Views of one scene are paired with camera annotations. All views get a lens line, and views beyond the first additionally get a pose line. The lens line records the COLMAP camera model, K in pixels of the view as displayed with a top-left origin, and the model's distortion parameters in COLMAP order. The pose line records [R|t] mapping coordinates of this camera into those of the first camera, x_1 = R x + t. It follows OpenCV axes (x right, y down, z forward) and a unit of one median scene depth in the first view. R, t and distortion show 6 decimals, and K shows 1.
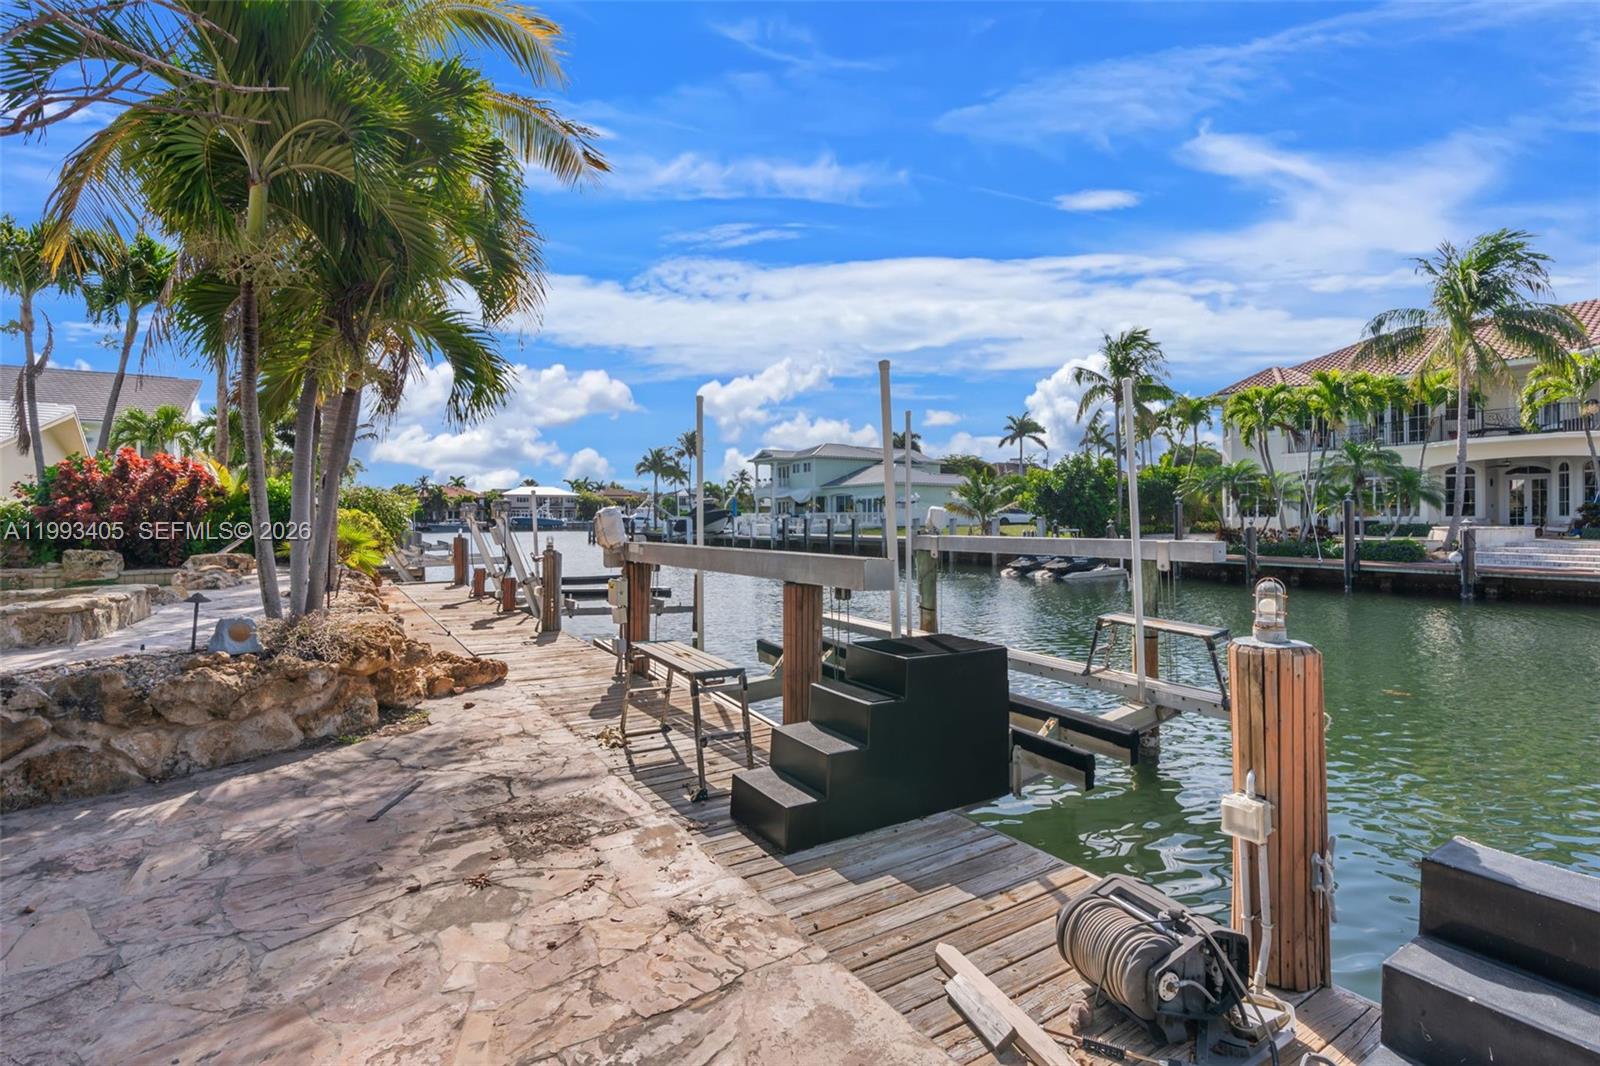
lens RADIAL K [[741.6, 0, 797.7], [0, 741.6, 518.8], [0, 0, 1]] dist [-0.001686, 0.000850]
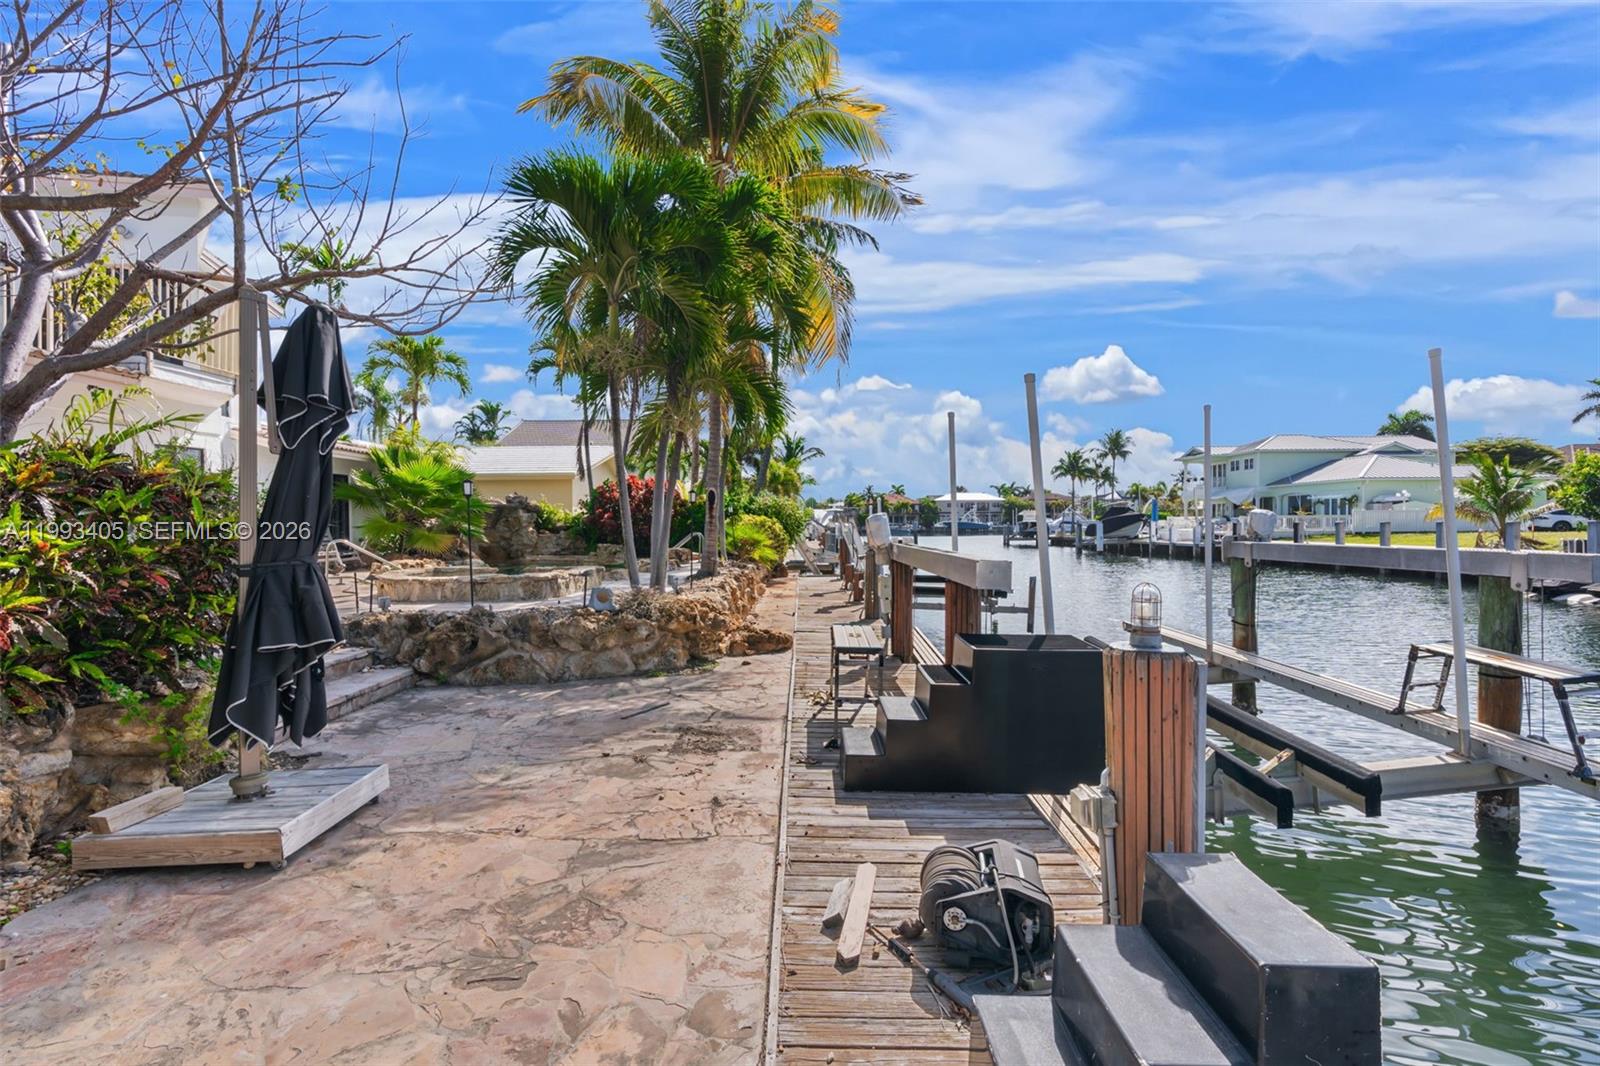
lens RADIAL K [[726.8, 0, 800.0], [0, 726.8, 533.0], [0, 0, 1]] dist [-0.001684, 0.000162]
pose [[0.836704, 0.007110, -0.547609, 0.335516], [0.000517, 0.999905, 0.013773, -0.001174], [0.547655, -0.011807, 0.836621, -0.038850]]
